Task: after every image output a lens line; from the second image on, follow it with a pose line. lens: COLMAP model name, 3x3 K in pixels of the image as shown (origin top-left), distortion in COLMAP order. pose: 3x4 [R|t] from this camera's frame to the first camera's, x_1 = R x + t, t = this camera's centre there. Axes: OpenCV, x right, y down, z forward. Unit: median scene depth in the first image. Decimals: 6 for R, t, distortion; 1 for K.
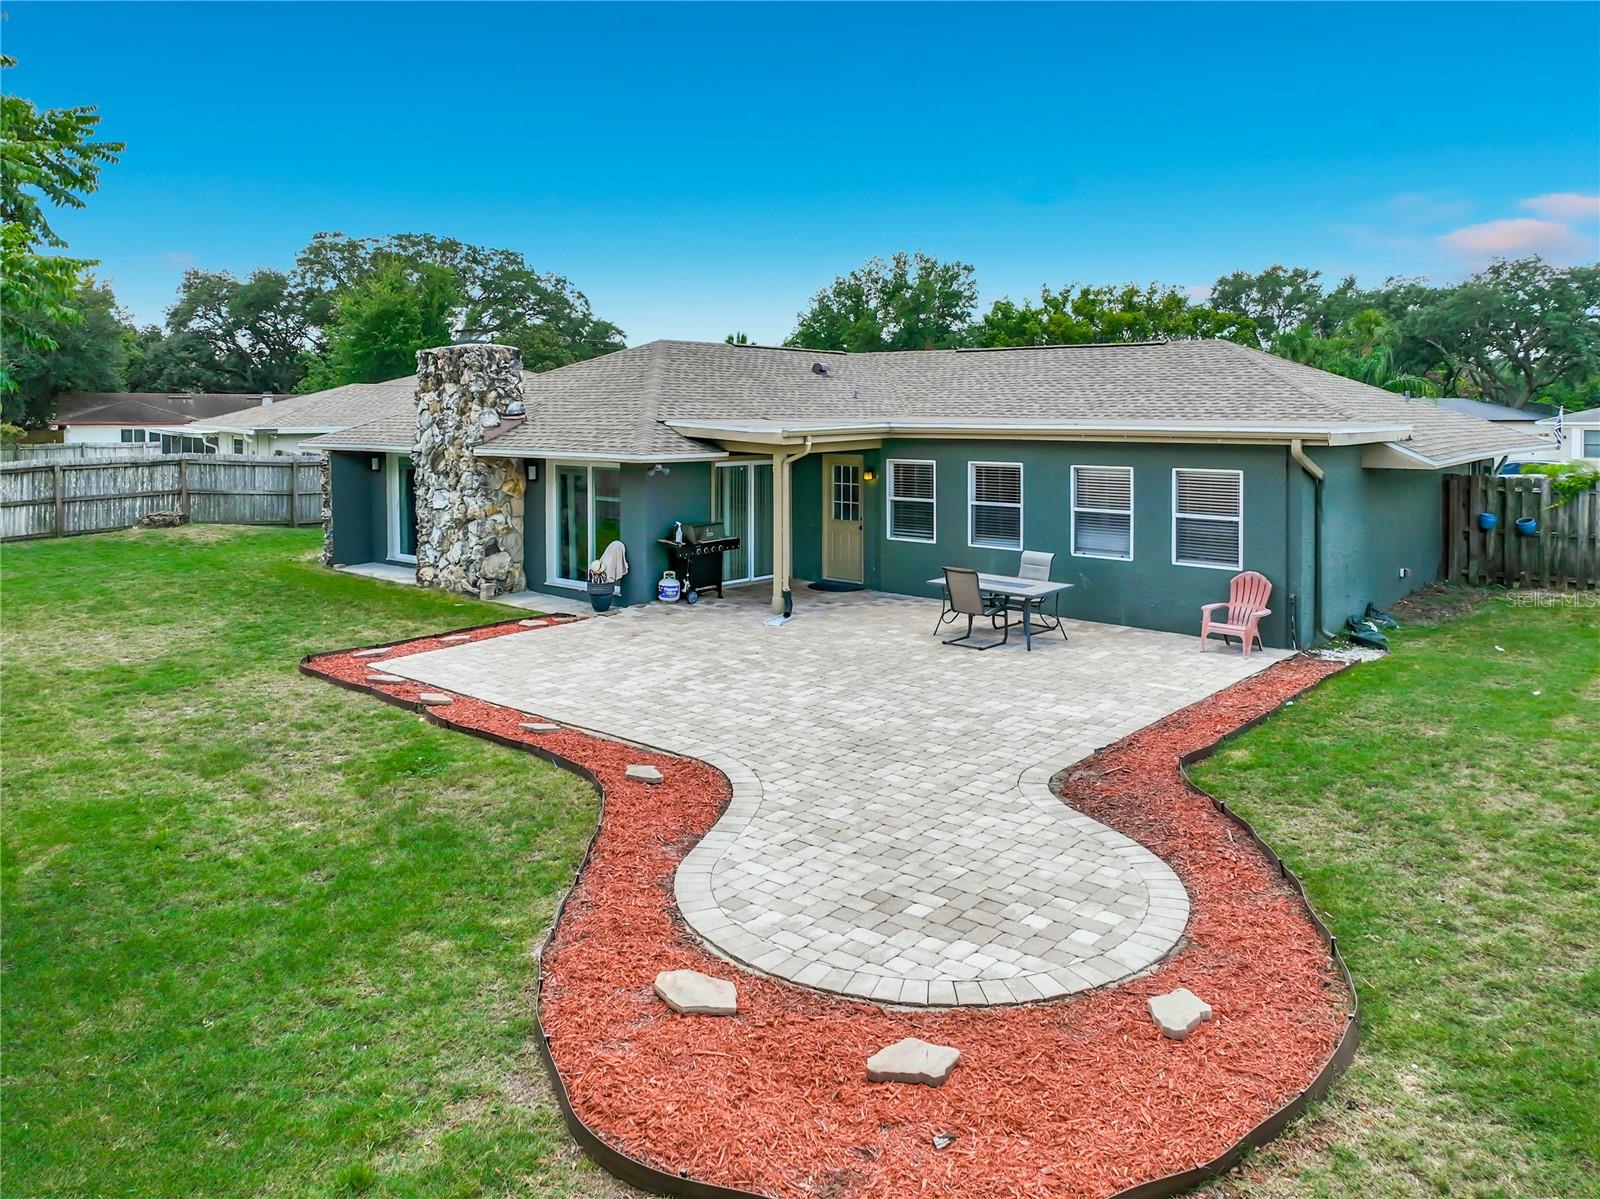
lens RADIAL K [[1192.7, 0, 800.3], [0, 1192.7, 500.8], [0, 0, 1]] dist [0.003340, 0.000698]
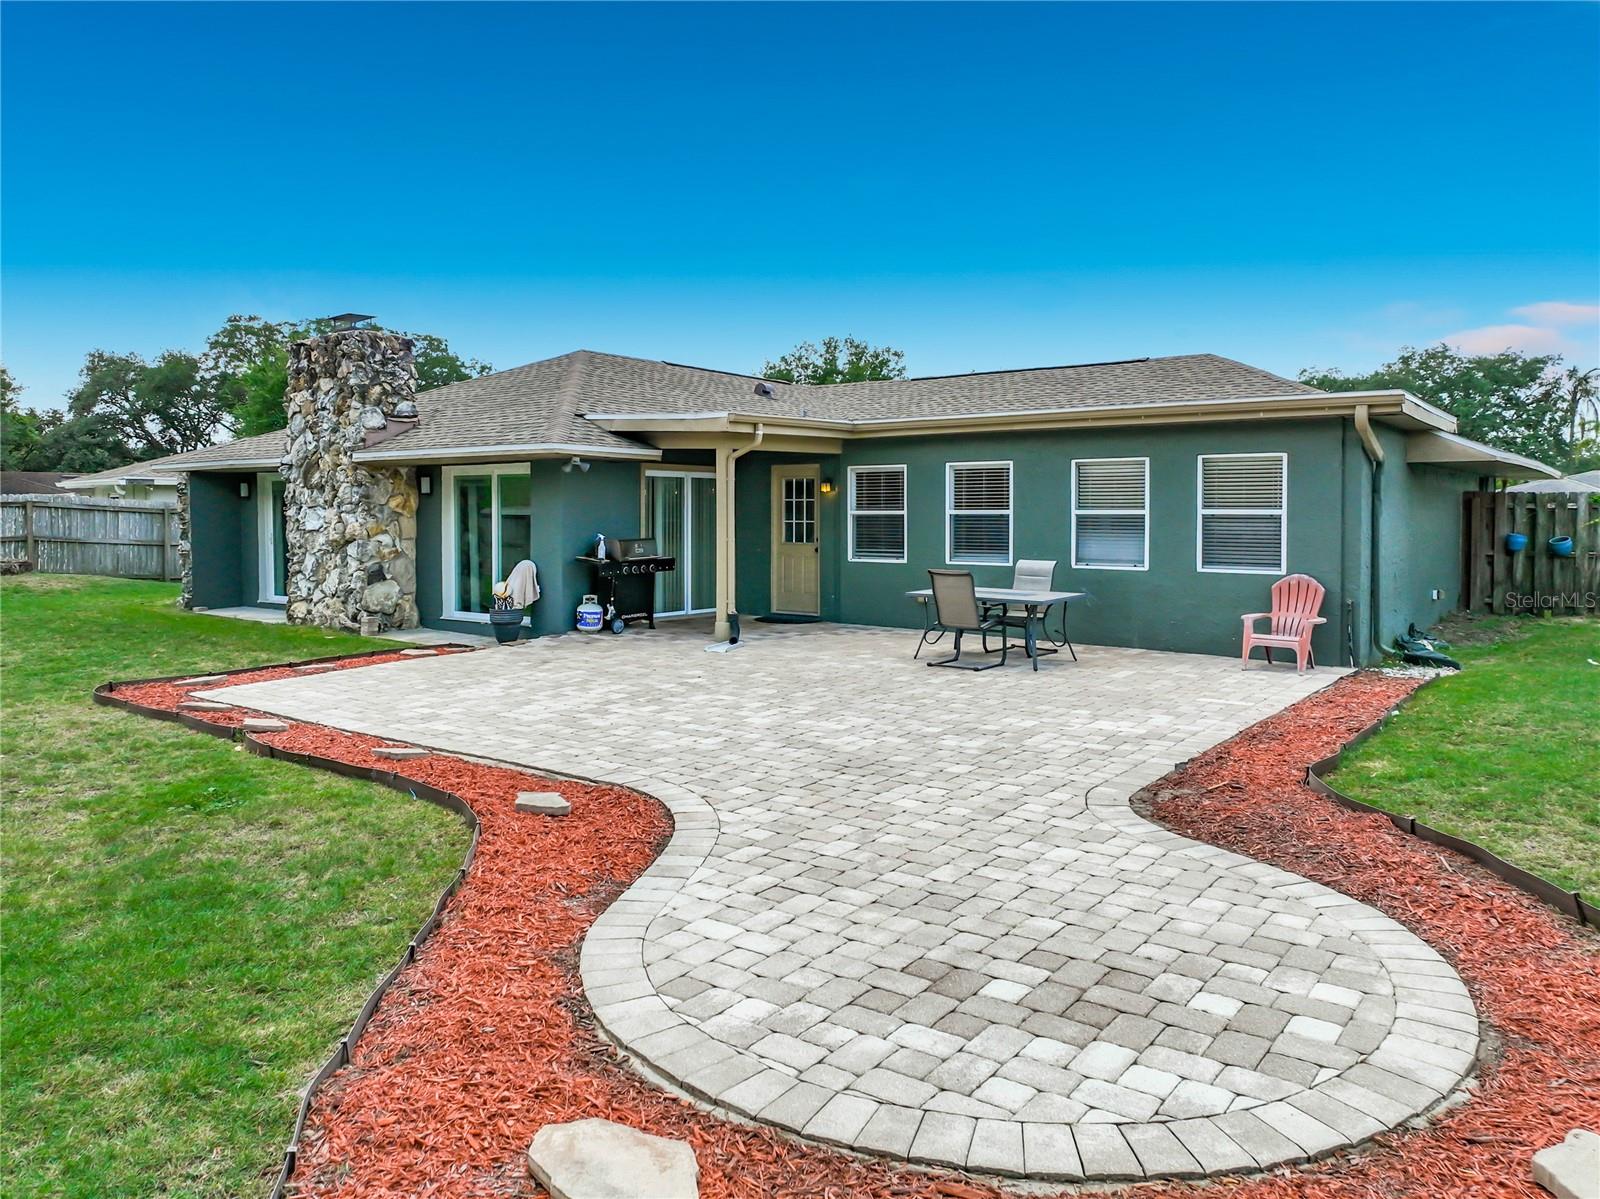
lens RADIAL K [[1133.6, 0, 805.9], [0, 1133.6, 594.0], [0, 0, 1]] dist [0.000626, 0.007753]
pose [[0.997468, -0.001678, 0.071098, -0.017357], [0.002696, 0.999895, -0.014217, 0.076685], [-0.071066, 0.014373, 0.997368, 0.220246]]
